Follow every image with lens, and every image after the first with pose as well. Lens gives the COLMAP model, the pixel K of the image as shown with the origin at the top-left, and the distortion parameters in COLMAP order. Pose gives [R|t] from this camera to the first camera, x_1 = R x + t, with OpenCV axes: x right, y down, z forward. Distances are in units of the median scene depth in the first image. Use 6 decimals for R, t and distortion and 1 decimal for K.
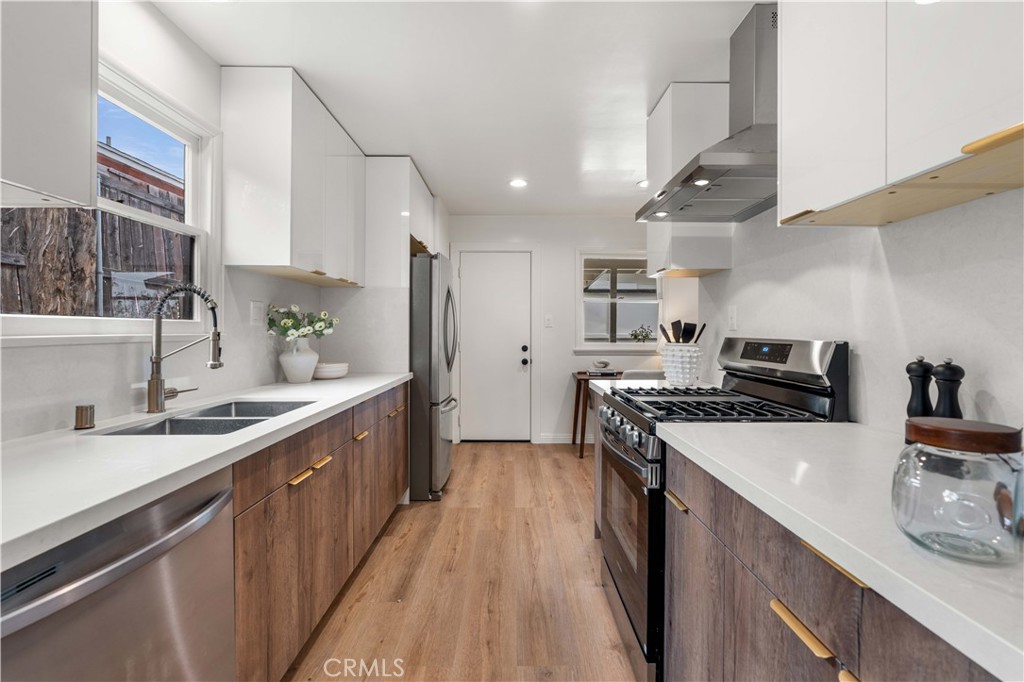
lens RADIAL K [[476.0, 0, 514.7], [0, 476.0, 329.8], [0, 0, 1]] dist [0.000412, 0.000002]
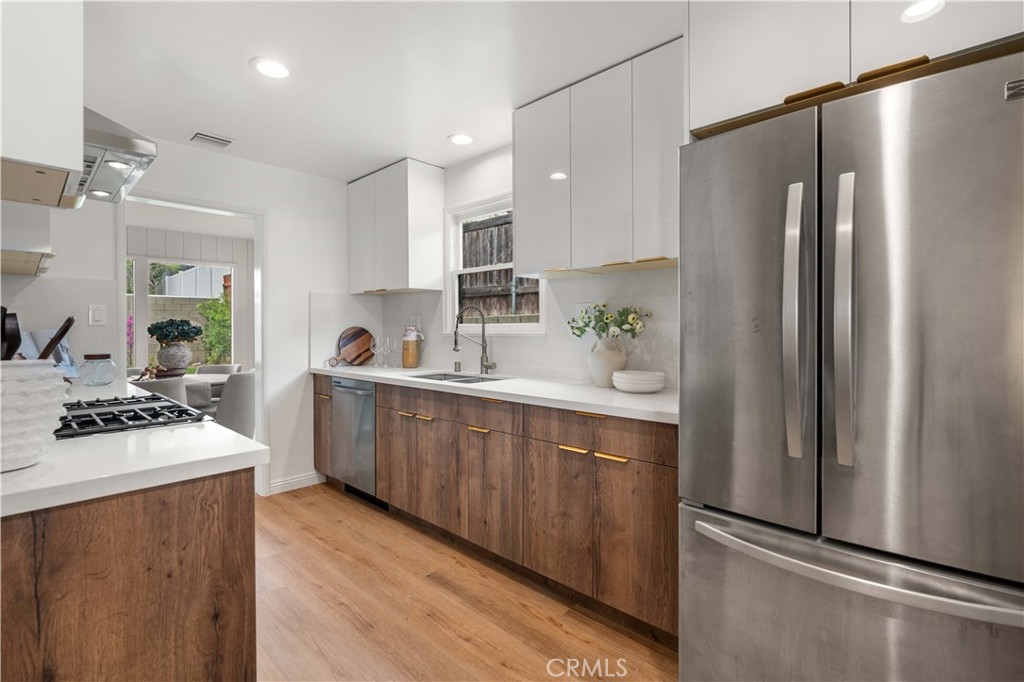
lens RADIAL K [[476.0, 0, 514.7], [0, 476.0, 329.8], [0, 0, 1]] dist [0.000412, 0.000002]
pose [[-0.695287, 0.004991, -0.718715, 0.404184], [0.007282, 0.999973, -0.000100, 0.001627], [0.718695, -0.005303, -0.695305, 1.890466]]
